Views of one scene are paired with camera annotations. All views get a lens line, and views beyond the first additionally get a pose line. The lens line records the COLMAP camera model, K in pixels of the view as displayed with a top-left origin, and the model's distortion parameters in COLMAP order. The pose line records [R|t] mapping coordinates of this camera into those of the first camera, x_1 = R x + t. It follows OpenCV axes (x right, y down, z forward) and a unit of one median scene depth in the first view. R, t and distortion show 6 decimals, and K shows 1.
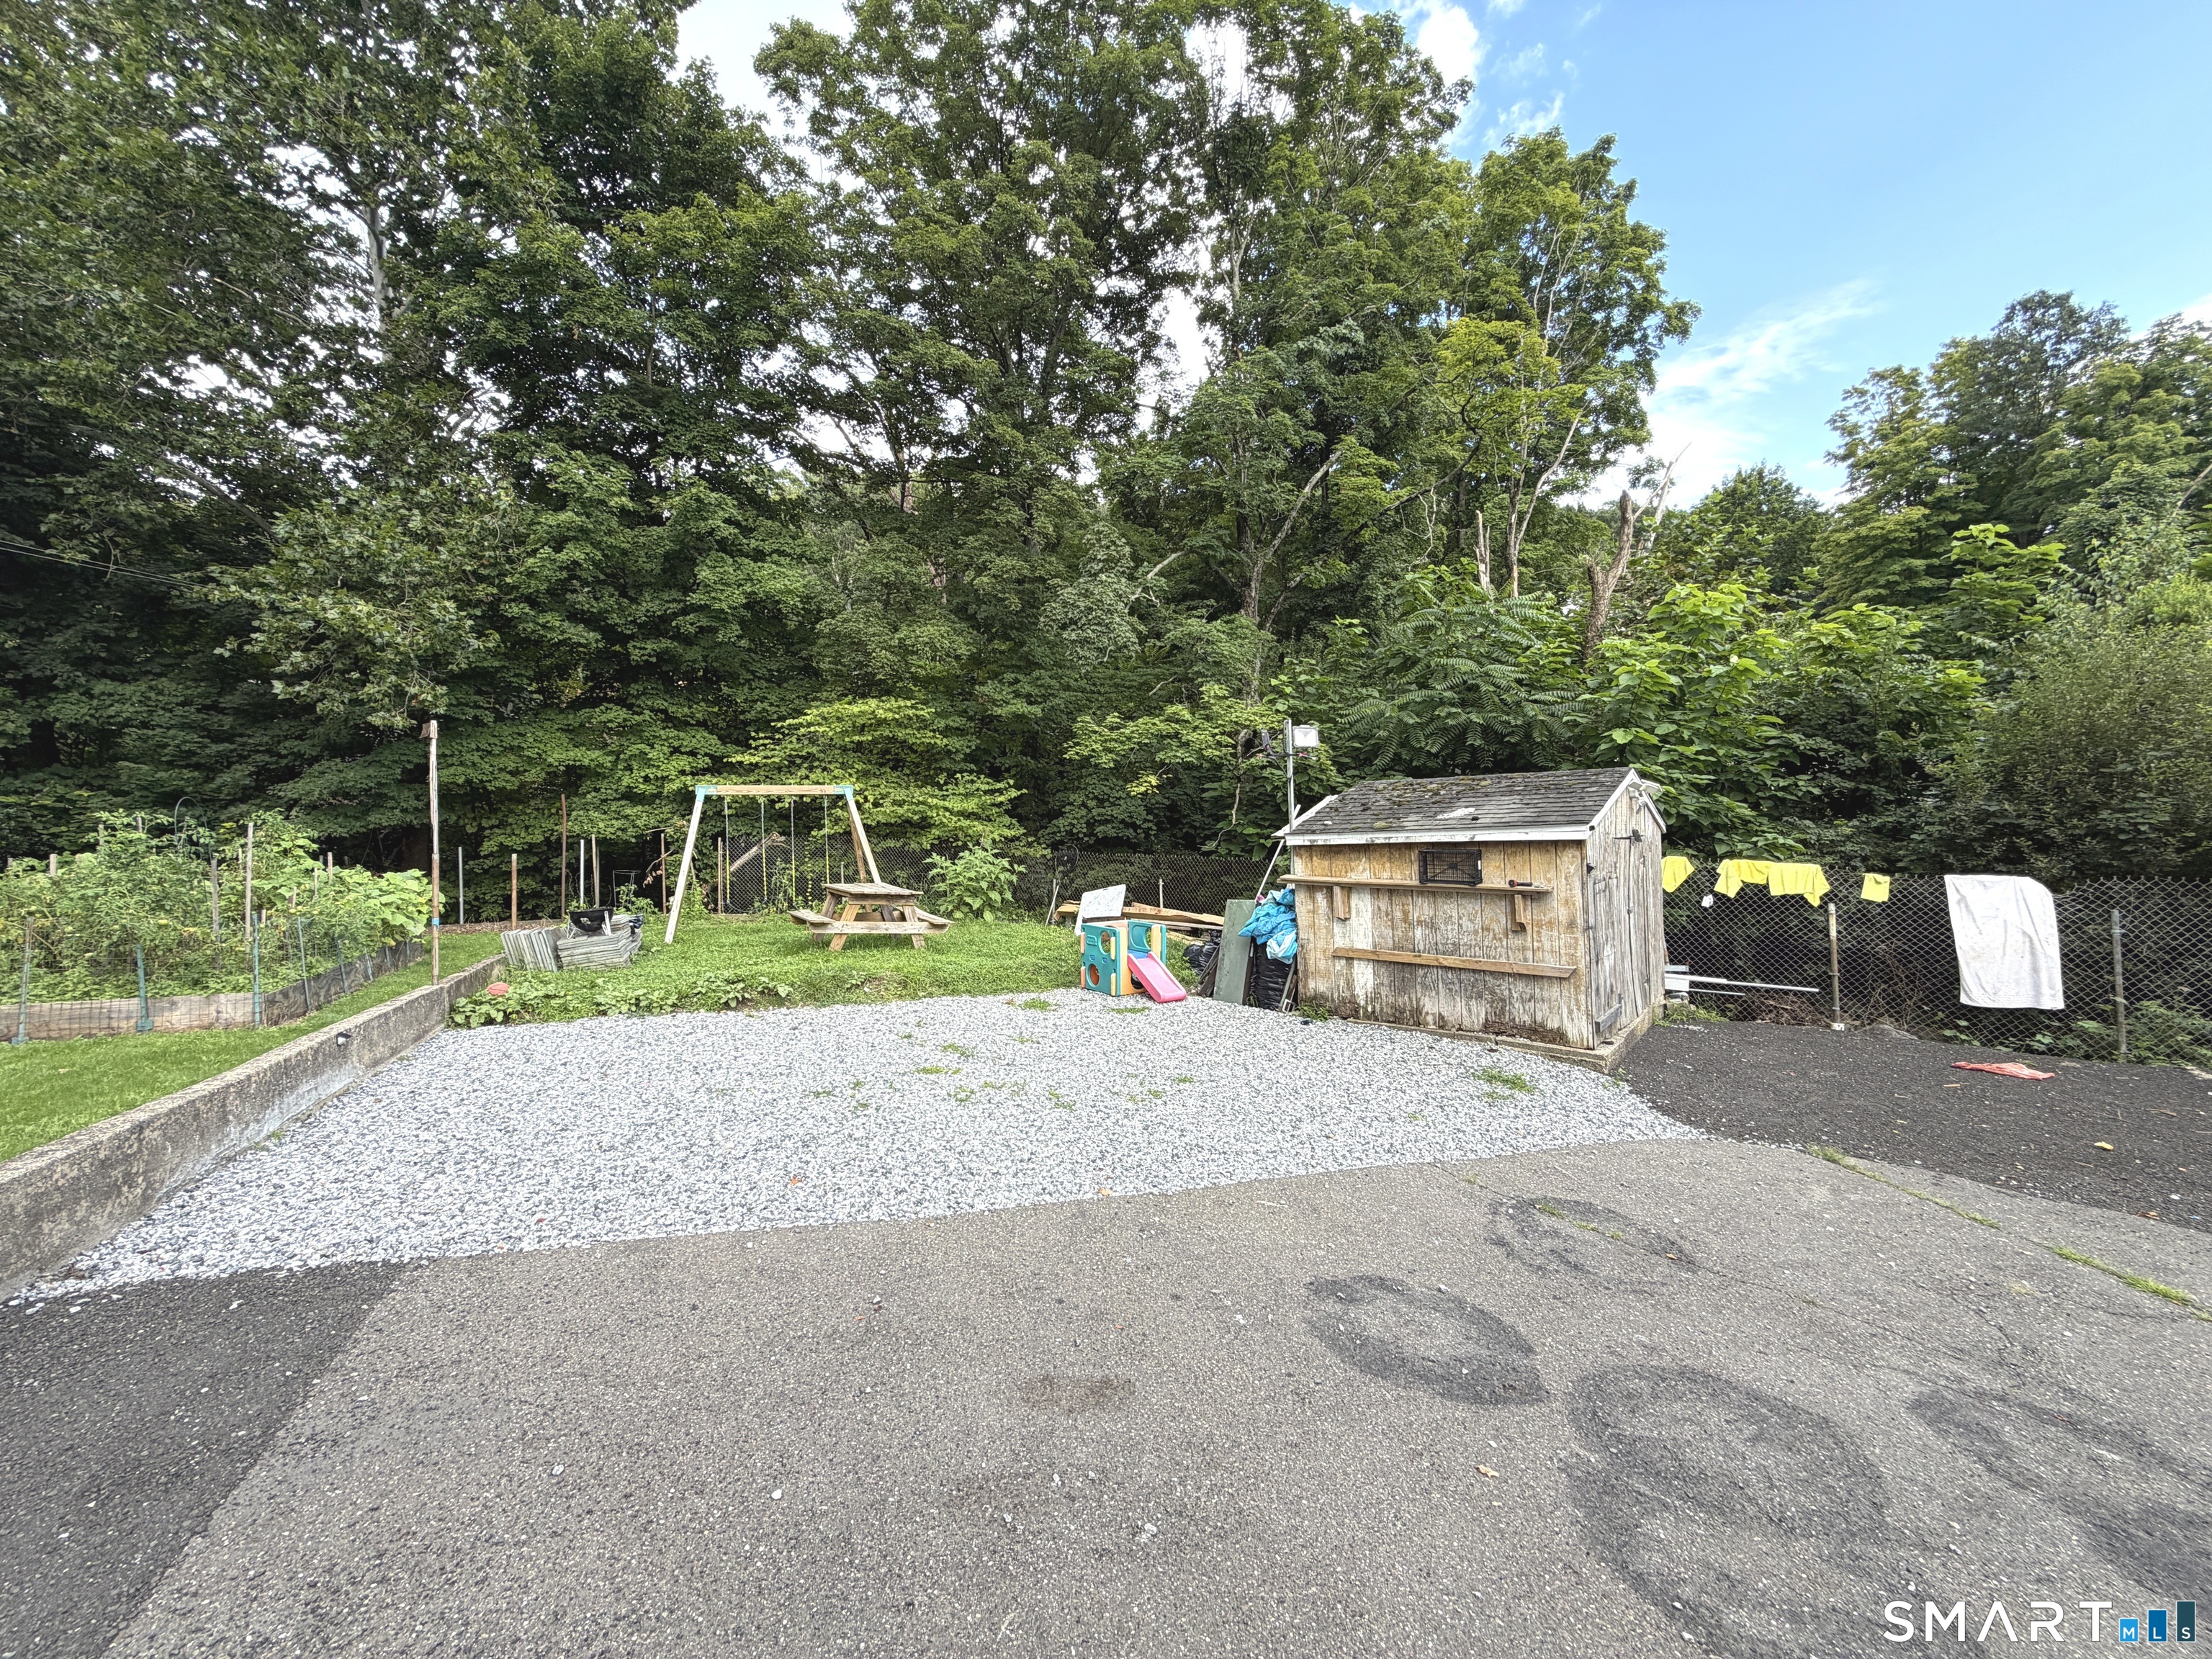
lens RADIAL K [[878.4, 0, 1106.0], [0, 878.4, 829.5], [0, 0, 1]] dist [-0.000182, -0.000009]
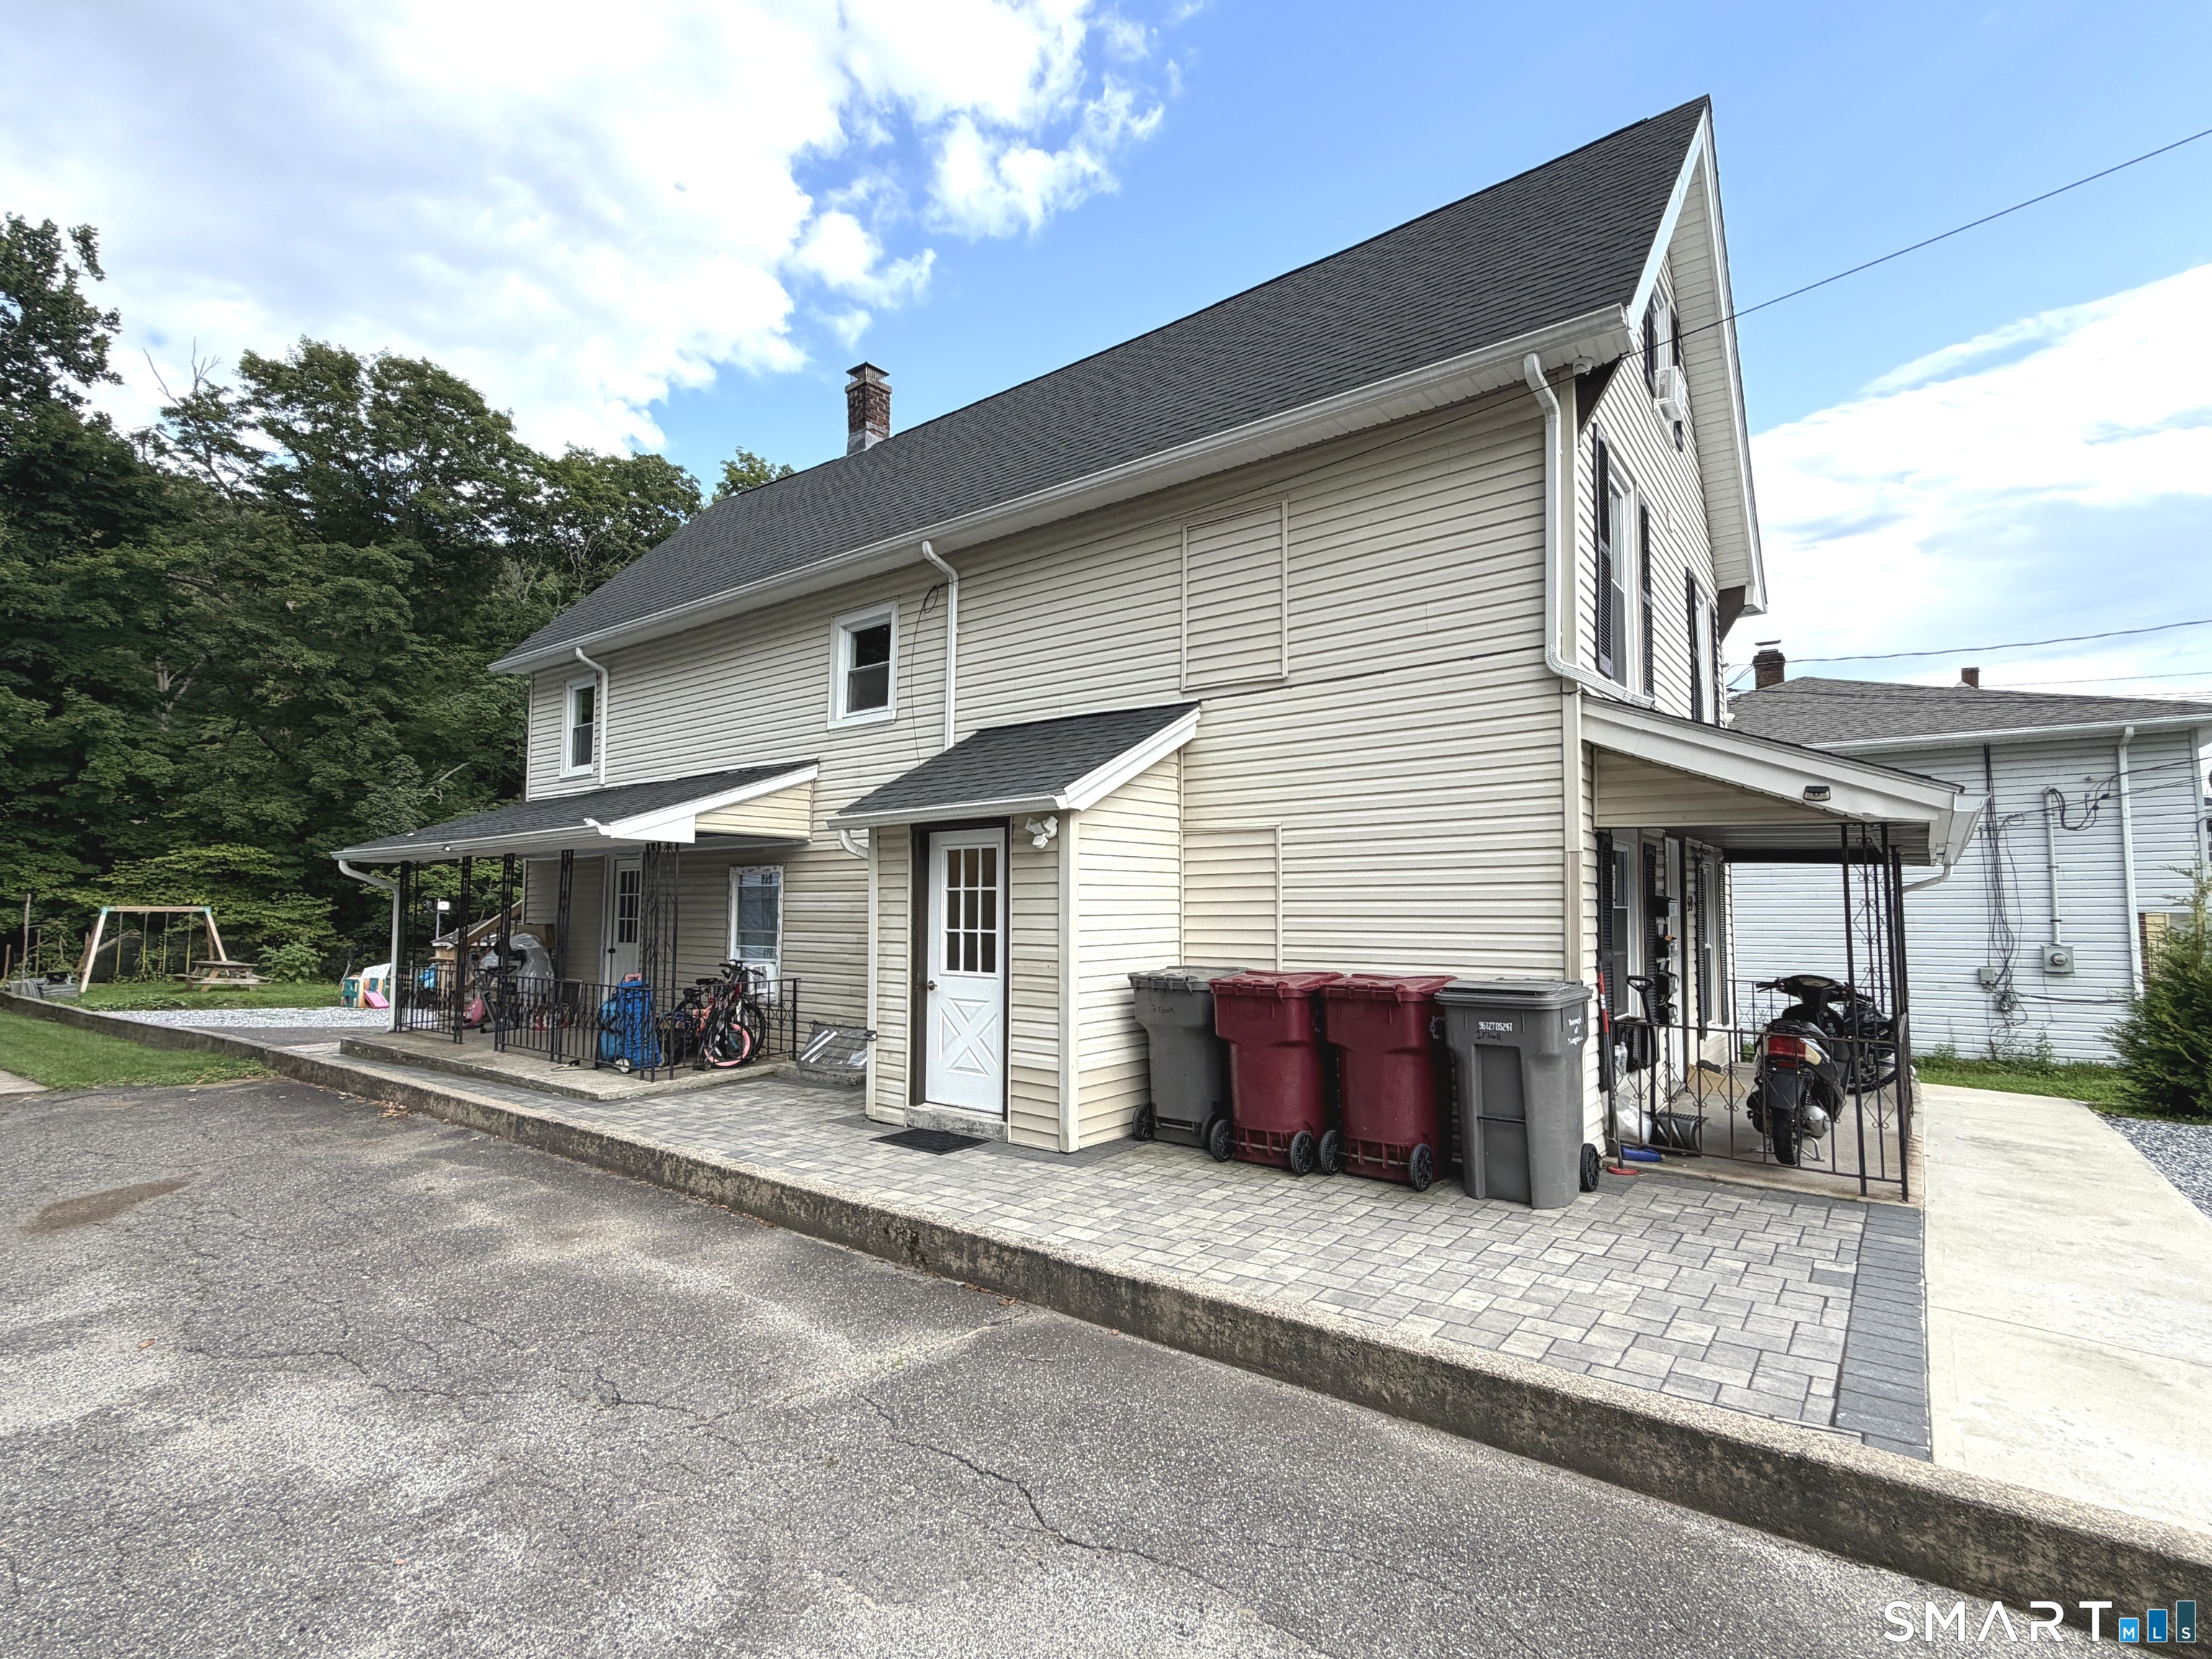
lens RADIAL K [[1040.9, 0, 1106.0], [0, 1040.9, 829.5], [0, 0, 1]] dist [-0.000976, -0.000723]
pose [[0.882146, 0.062794, 0.466771, 0.263297], [-0.026025, 0.996057, -0.084813, -0.061671], [-0.470256, 0.062670, 0.880302, -1.419668]]
